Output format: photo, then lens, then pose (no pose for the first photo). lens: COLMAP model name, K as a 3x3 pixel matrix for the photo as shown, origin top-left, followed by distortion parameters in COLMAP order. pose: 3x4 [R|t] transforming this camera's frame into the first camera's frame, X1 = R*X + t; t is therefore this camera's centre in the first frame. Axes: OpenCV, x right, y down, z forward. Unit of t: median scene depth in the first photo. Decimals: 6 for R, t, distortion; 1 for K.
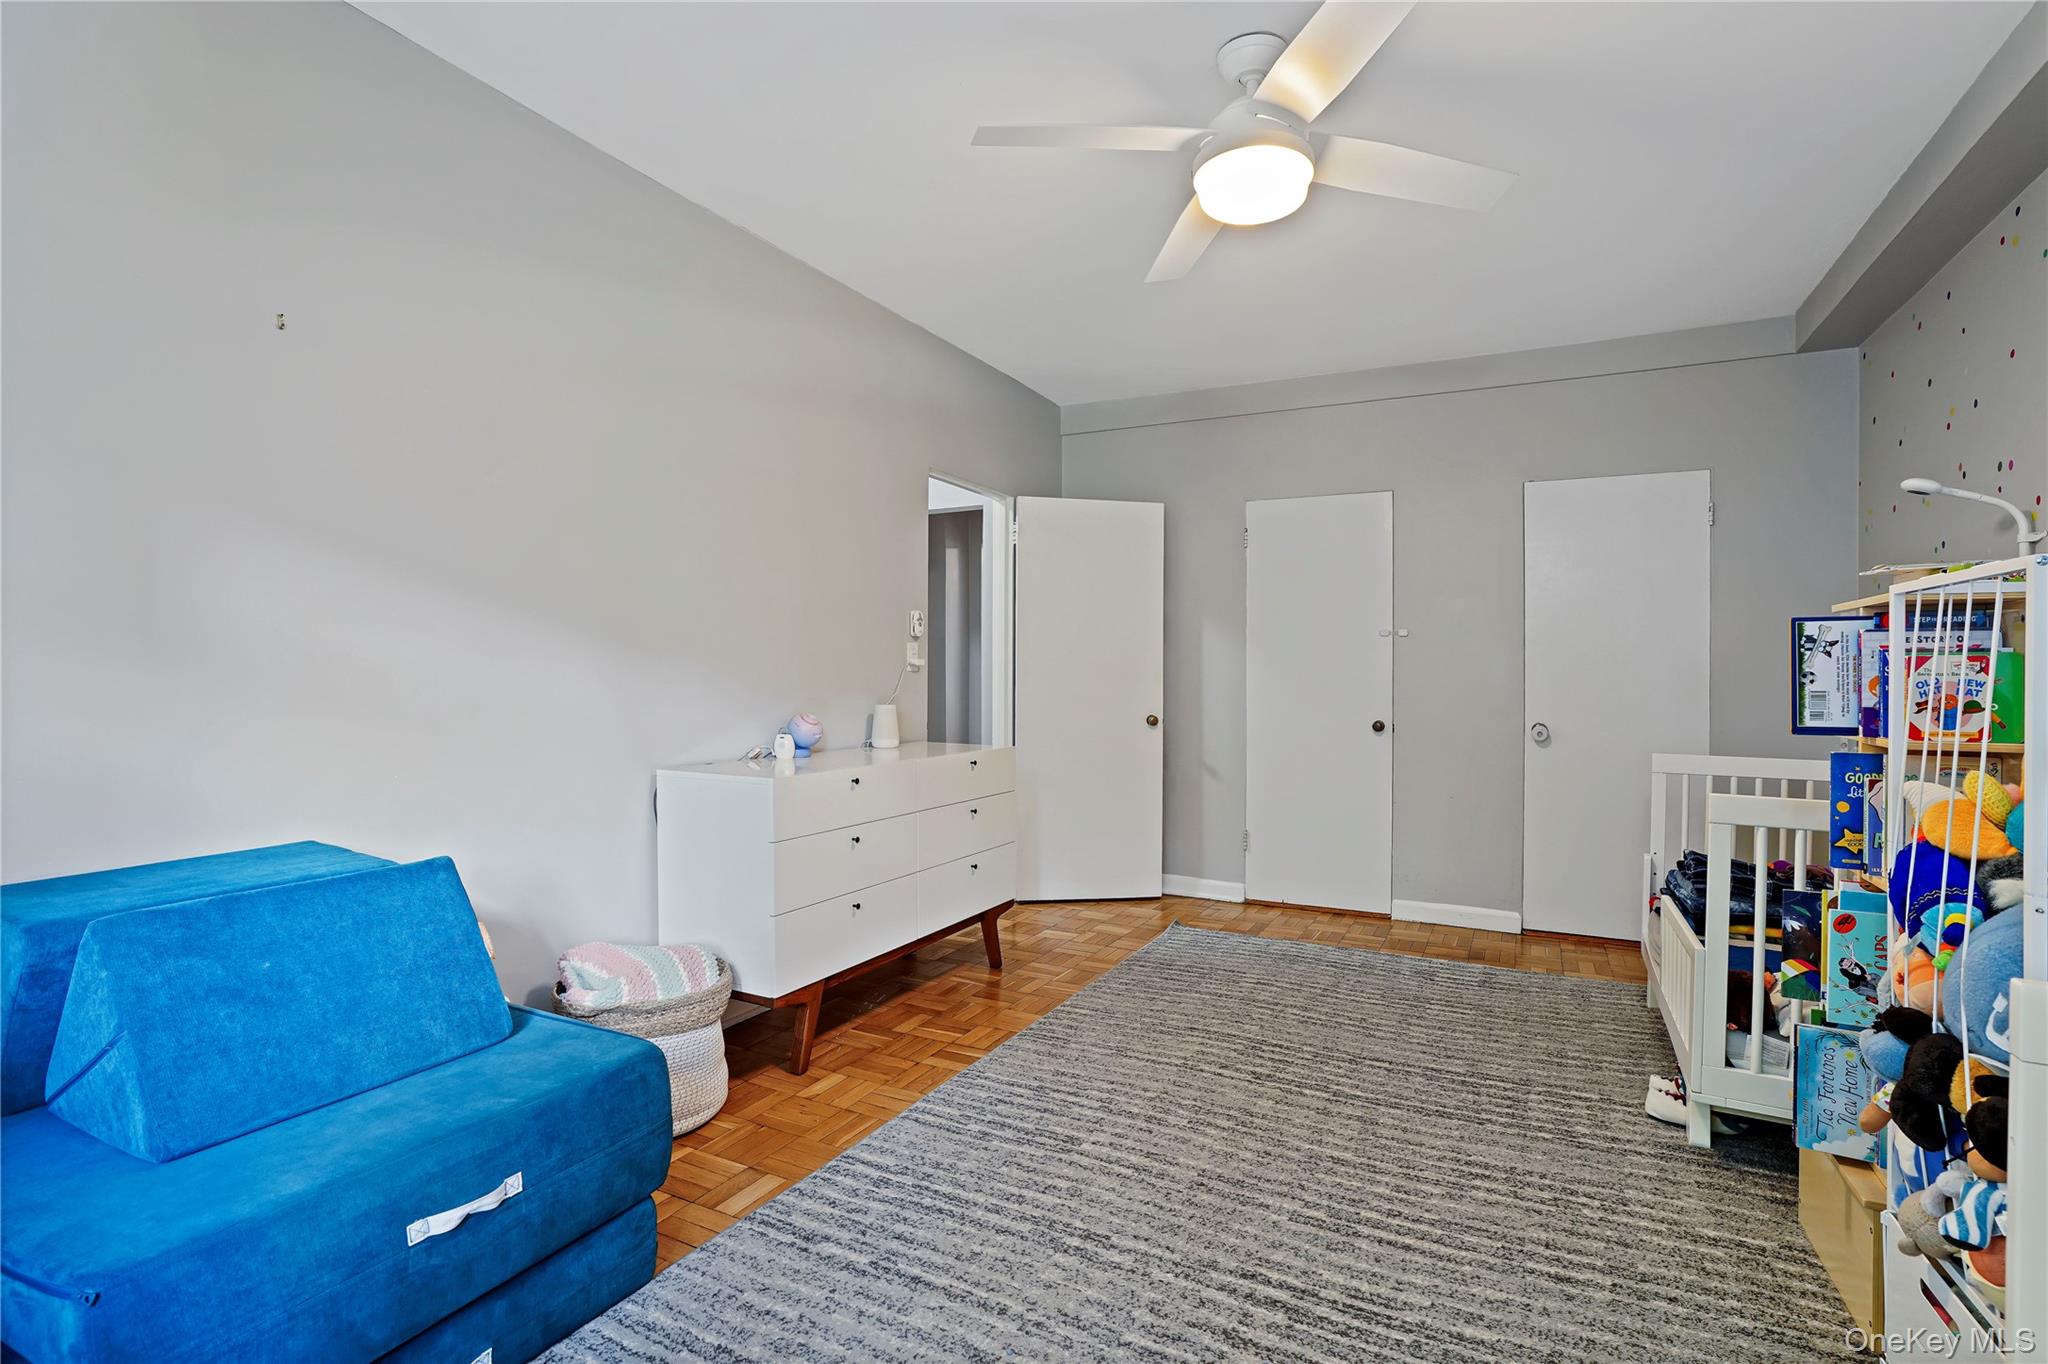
lens RADIAL K [[956.2, 0, 1042.1], [0, 956.2, 678.2], [0, 0, 1]] dist [-0.053511, 0.020253]
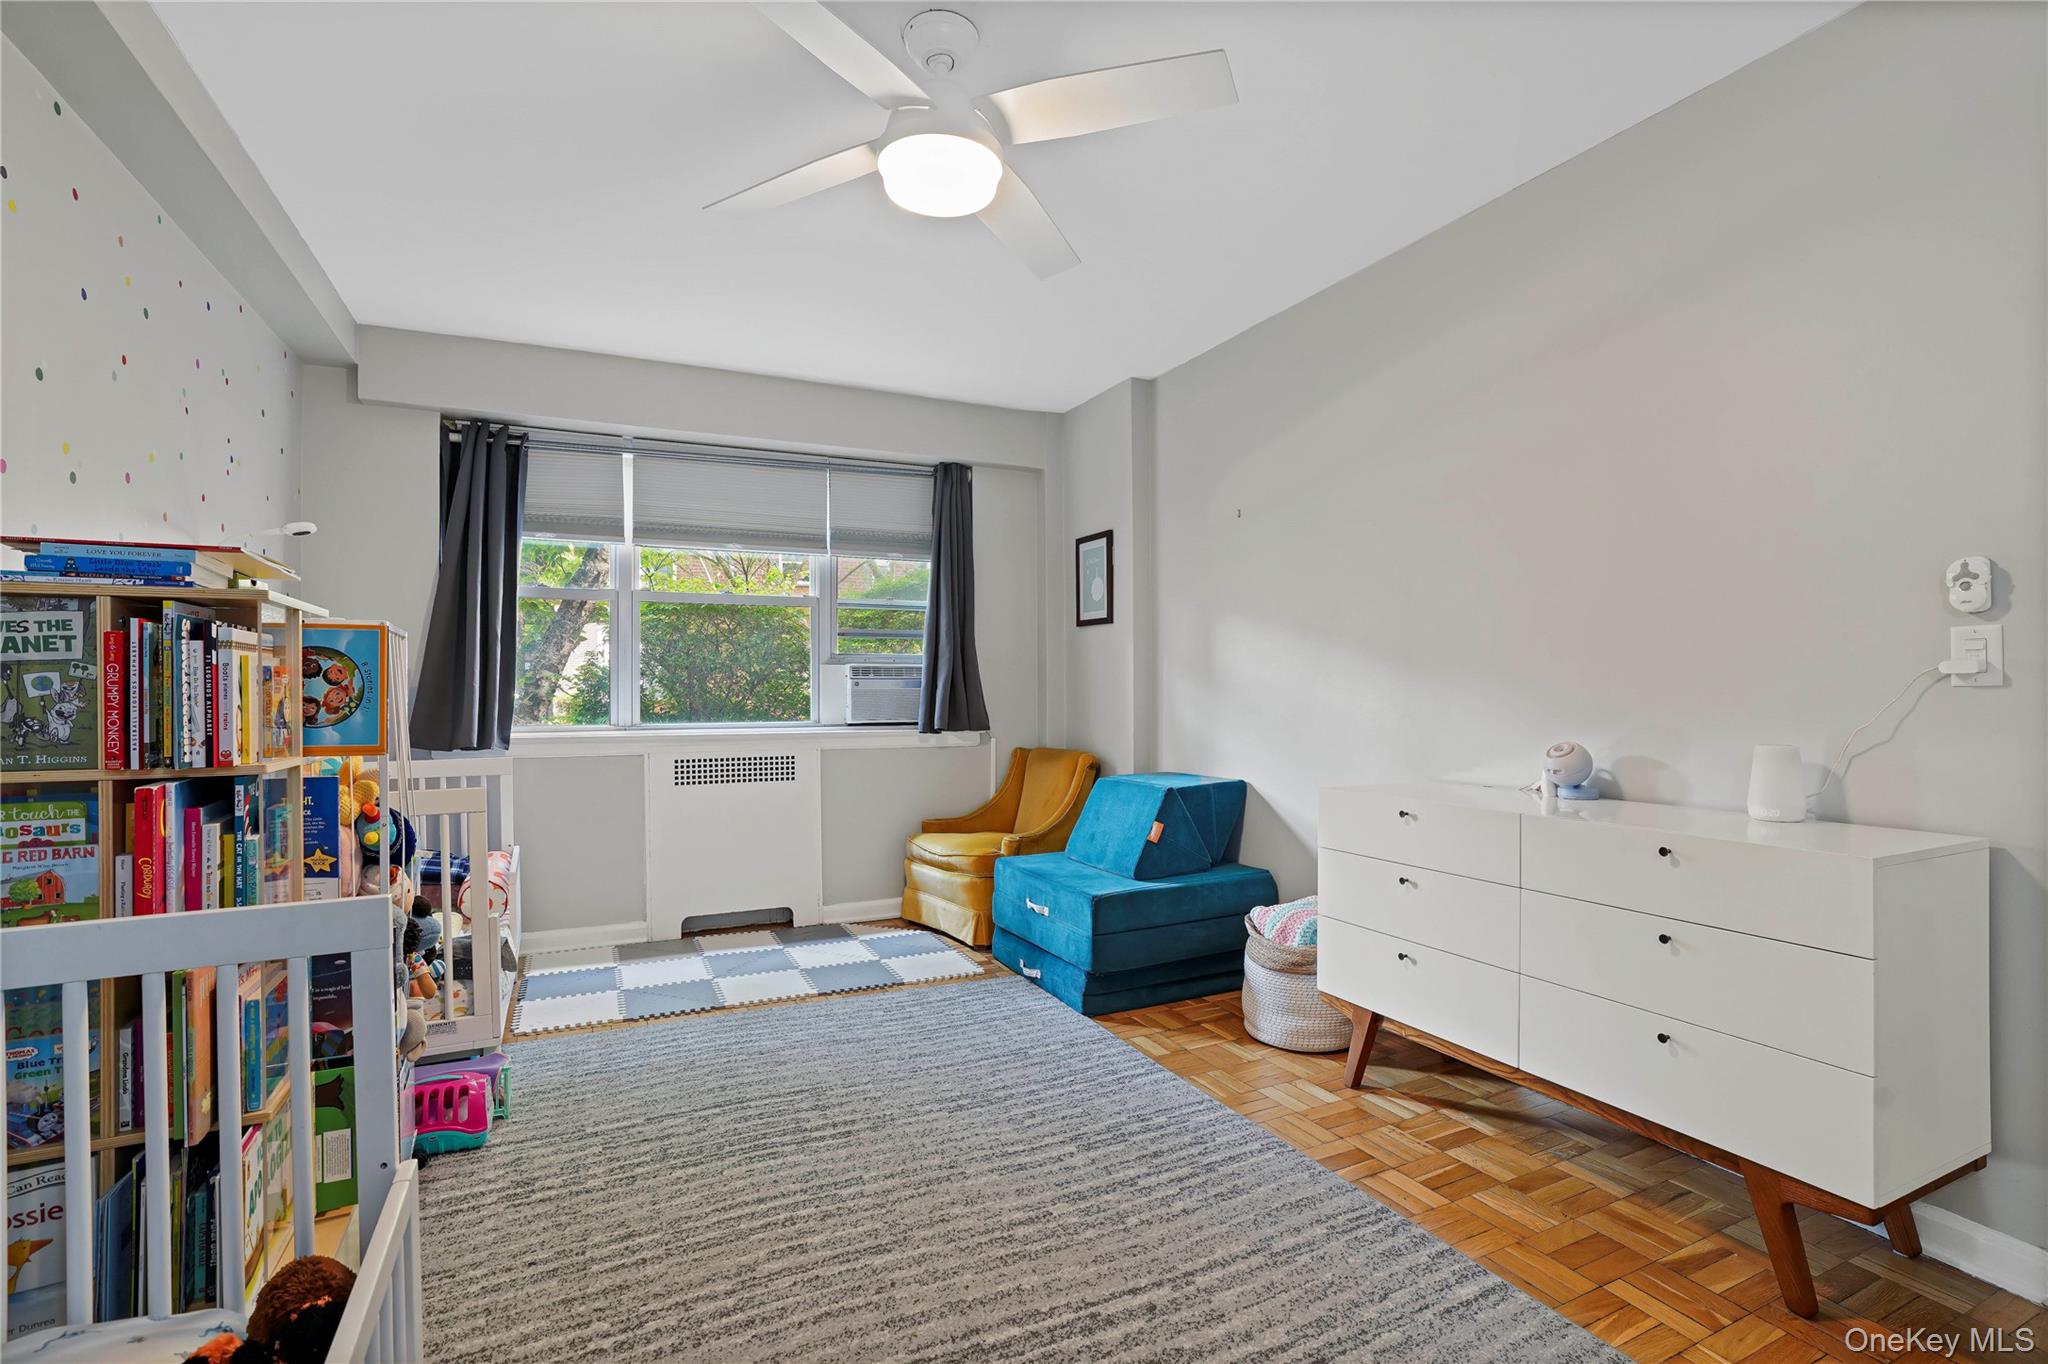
lens RADIAL K [[956.2, 0, 1033.4], [0, 956.2, 677.5], [0, 0, 1]] dist [-0.053511, 0.020253]
pose [[-0.602705, -0.015306, -0.797817, 0.950365], [-0.003434, 0.999857, -0.016589, -0.001475], [0.797957, -0.007258, -0.602671, 1.677594]]
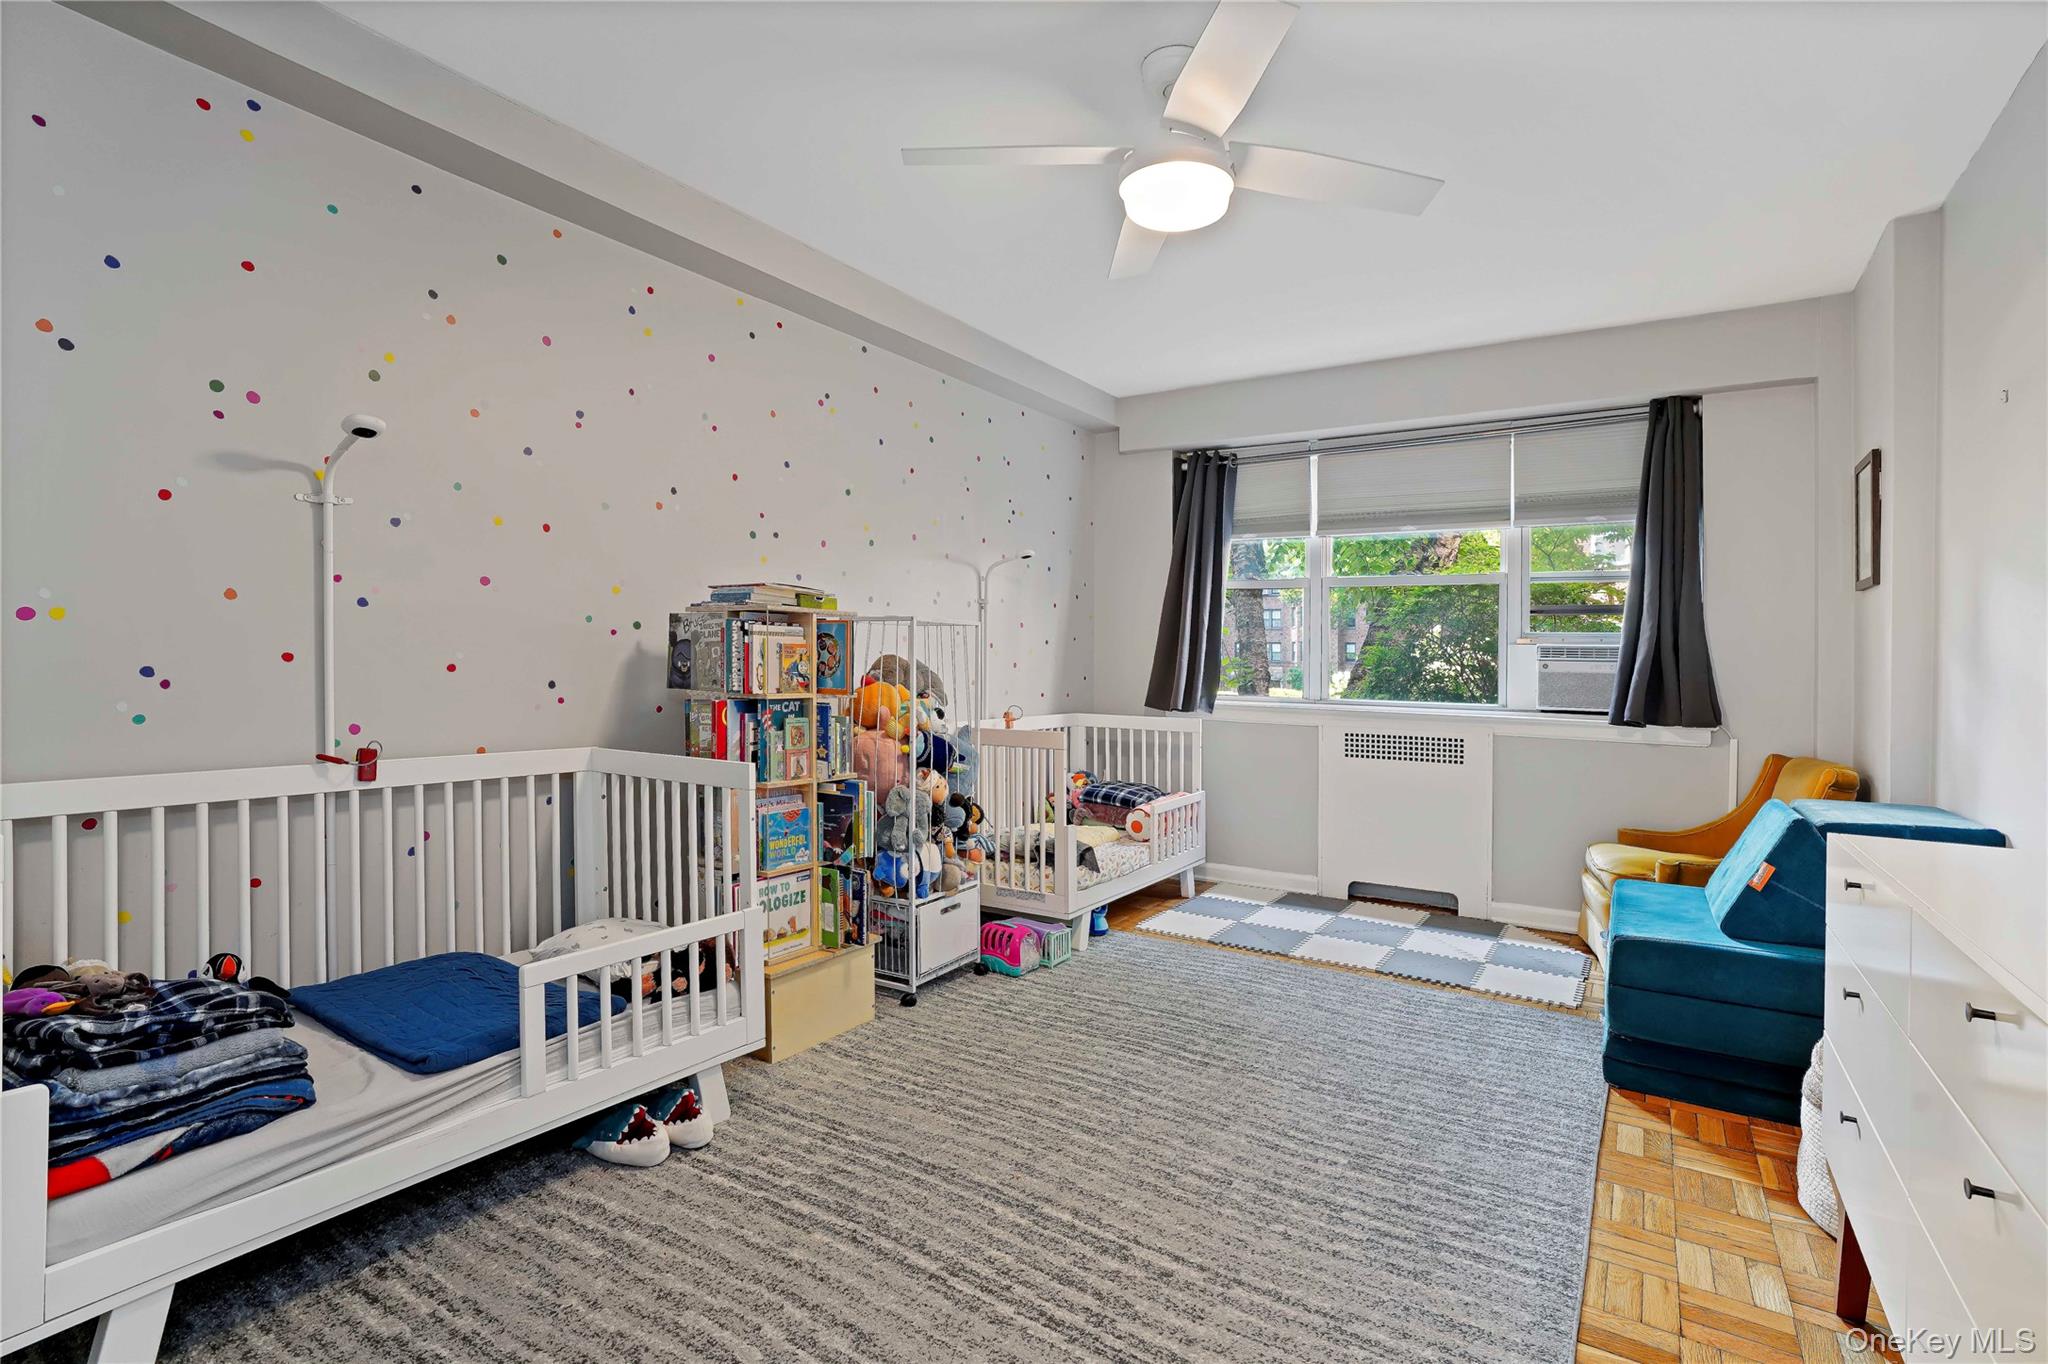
lens RADIAL K [[956.2, 0, 1032.4], [0, 956.2, 667.4], [0, 0, 1]] dist [-0.053511, 0.020253]
pose [[-0.994094, -0.027838, 0.104890, 0.288996], [-0.027076, 0.999596, 0.008680, -0.006974], [-0.105089, 0.005788, -0.994446, 2.089406]]
